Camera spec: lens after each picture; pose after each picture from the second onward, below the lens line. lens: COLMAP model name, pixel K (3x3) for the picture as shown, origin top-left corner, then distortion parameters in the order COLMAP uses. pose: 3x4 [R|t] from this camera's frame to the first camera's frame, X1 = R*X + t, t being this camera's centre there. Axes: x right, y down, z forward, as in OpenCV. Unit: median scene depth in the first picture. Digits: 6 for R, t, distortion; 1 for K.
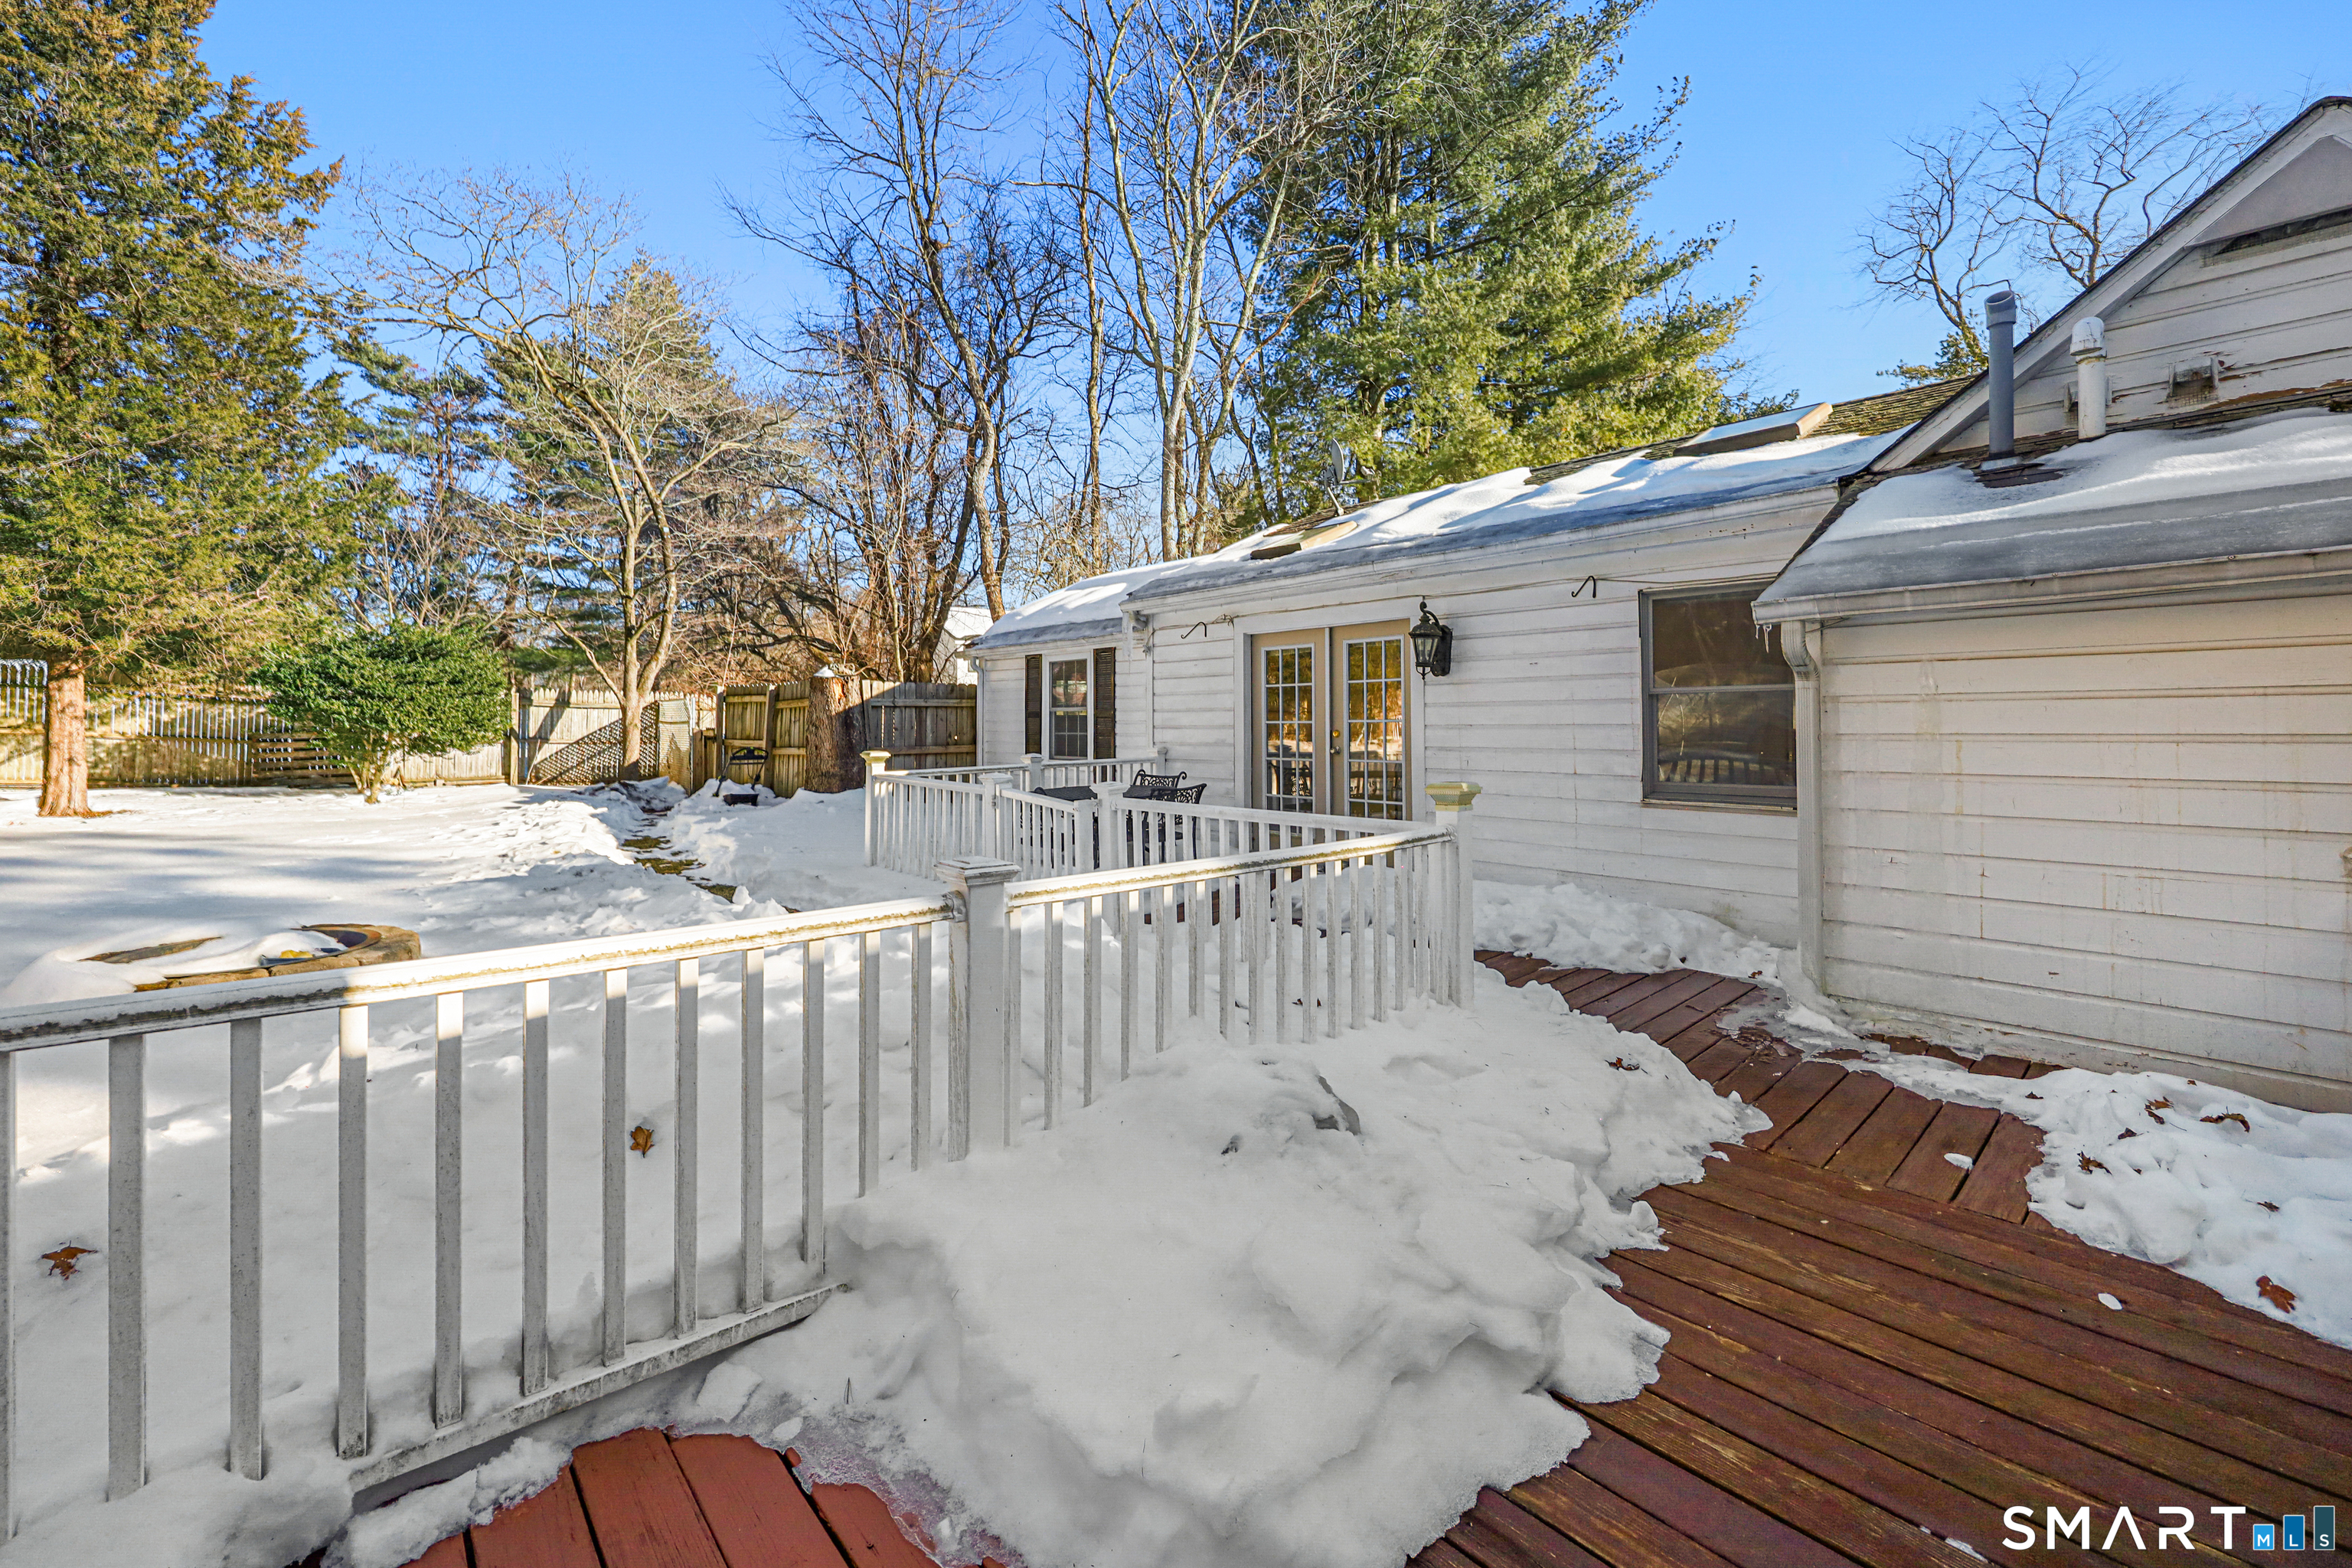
lens RADIAL K [[962.7, 0, 1182.3], [0, 962.7, 727.9], [0, 0, 1]] dist [0.000613, 0.000313]
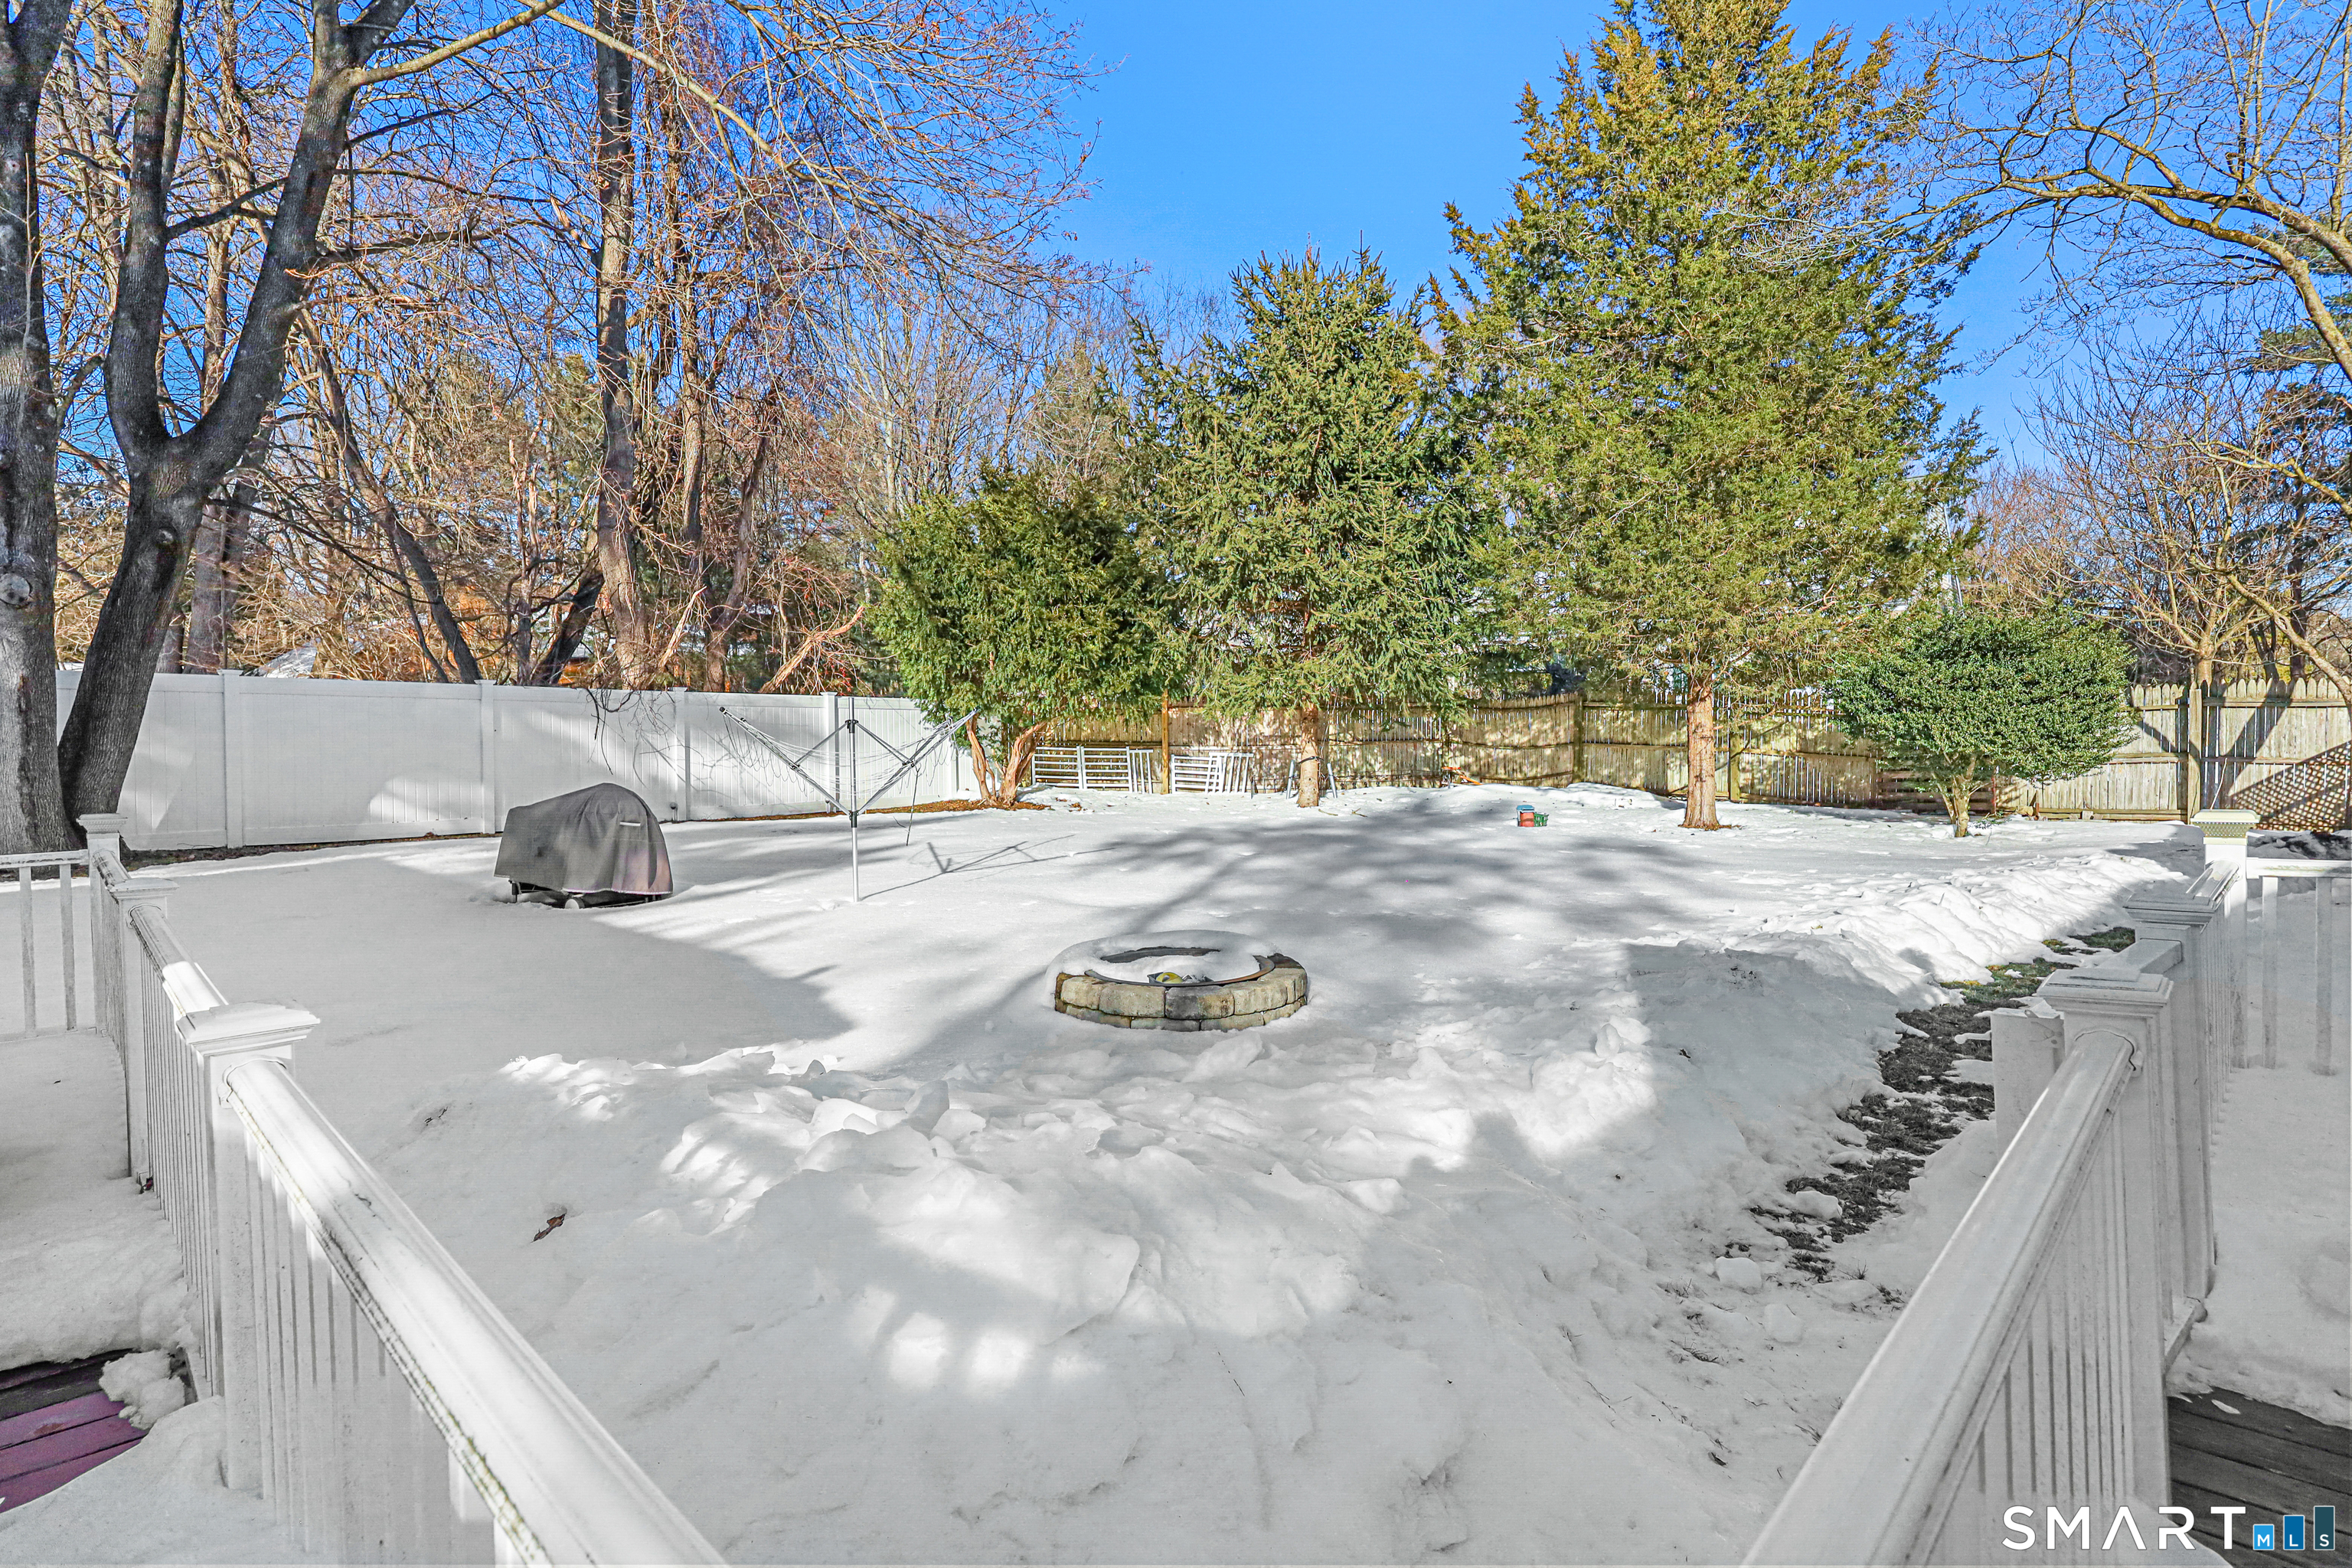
lens RADIAL K [[1165.8, 0, 1184.9], [0, 1165.8, 783.9], [0, 0, 1]] dist [0.004594, -0.000222]
pose [[0.069271, 0.030444, -0.997133, 0.106512], [0.011765, 0.999440, 0.031331, -0.005154], [0.997528, -0.013902, 0.068874, 0.271260]]
